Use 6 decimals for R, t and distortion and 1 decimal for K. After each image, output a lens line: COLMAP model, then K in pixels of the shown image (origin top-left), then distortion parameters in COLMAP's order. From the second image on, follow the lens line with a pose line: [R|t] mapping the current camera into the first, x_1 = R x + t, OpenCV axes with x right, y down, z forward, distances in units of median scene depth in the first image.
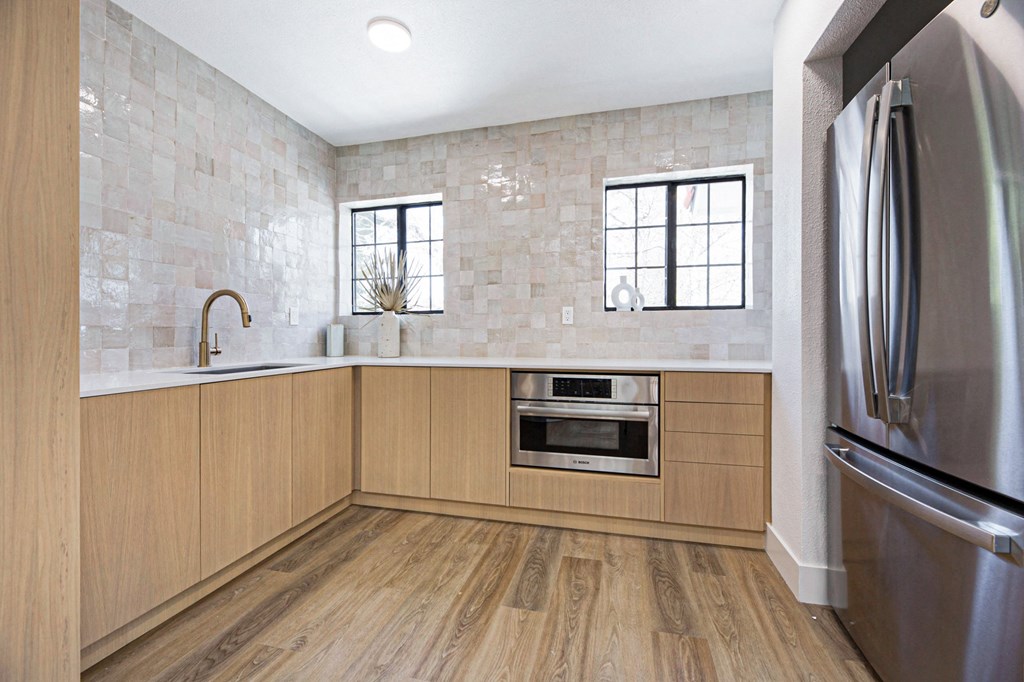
lens RADIAL K [[409.3, 0, 507.1], [0, 409.3, 334.0], [0, 0, 1]] dist [0.000209, -0.001767]
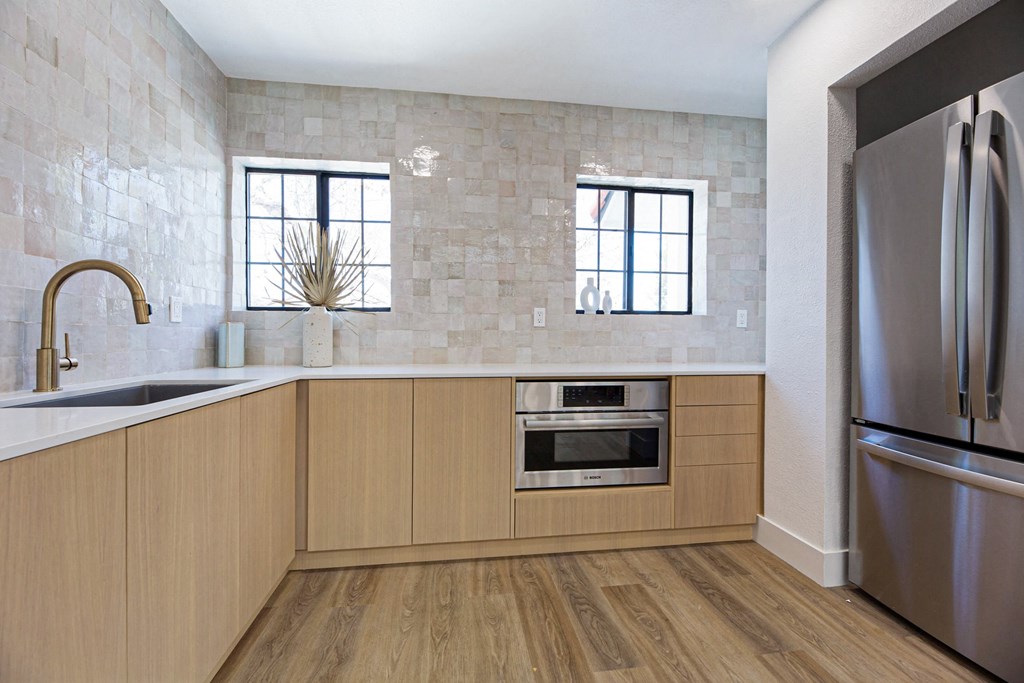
lens RADIAL K [[409.3, 0, 514.8], [0, 409.3, 339.7], [0, 0, 1]] dist [0.000209, -0.001767]
pose [[0.931900, 0.003003, 0.362702, -0.279360], [-0.005505, 0.999968, 0.005863, 0.000029], [-0.362673, -0.007460, 0.931887, 0.186757]]
